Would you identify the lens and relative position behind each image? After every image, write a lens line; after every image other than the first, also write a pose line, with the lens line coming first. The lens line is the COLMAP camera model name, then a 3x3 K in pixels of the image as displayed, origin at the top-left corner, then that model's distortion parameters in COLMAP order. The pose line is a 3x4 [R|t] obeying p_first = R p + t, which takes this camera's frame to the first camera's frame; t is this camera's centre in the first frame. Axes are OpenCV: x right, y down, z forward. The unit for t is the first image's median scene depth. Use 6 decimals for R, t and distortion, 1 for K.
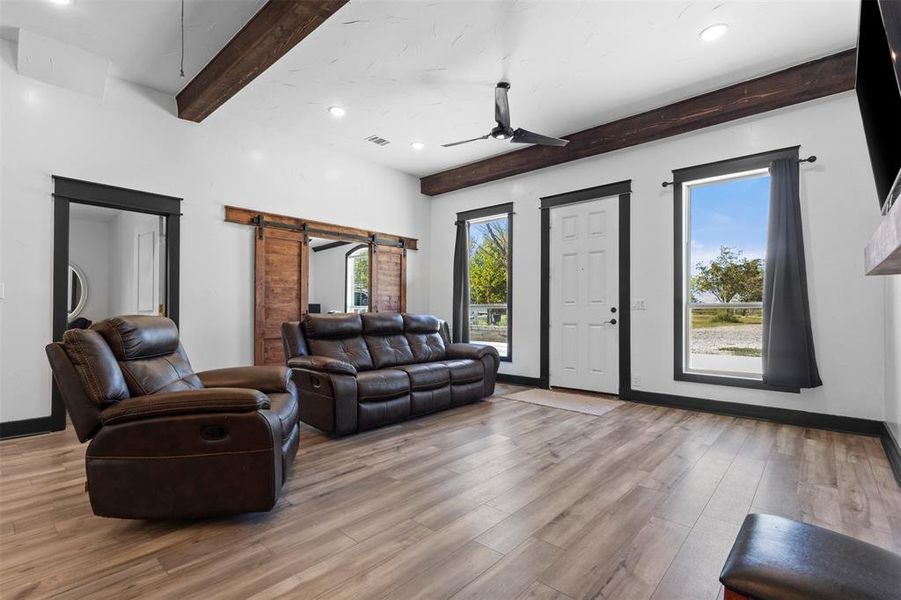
lens RADIAL K [[417.6, 0, 448.3], [0, 417.6, 309.5], [0, 0, 1]] dist [0.002178, 0.002501]
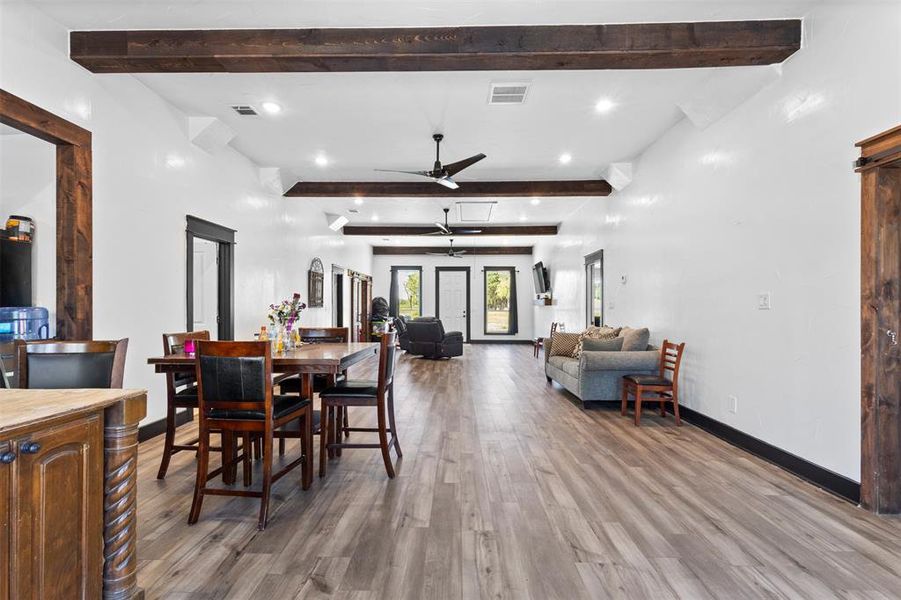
lens RADIAL K [[417.6, 0, 448.0], [0, 417.6, 305.9], [0, 0, 1]] dist [0.002178, 0.002501]
pose [[0.764657, -0.004714, 0.644420, -1.533782], [-0.004727, 0.999905, 0.012923, -0.077576], [-0.644420, -0.012928, 0.764563, -1.099605]]
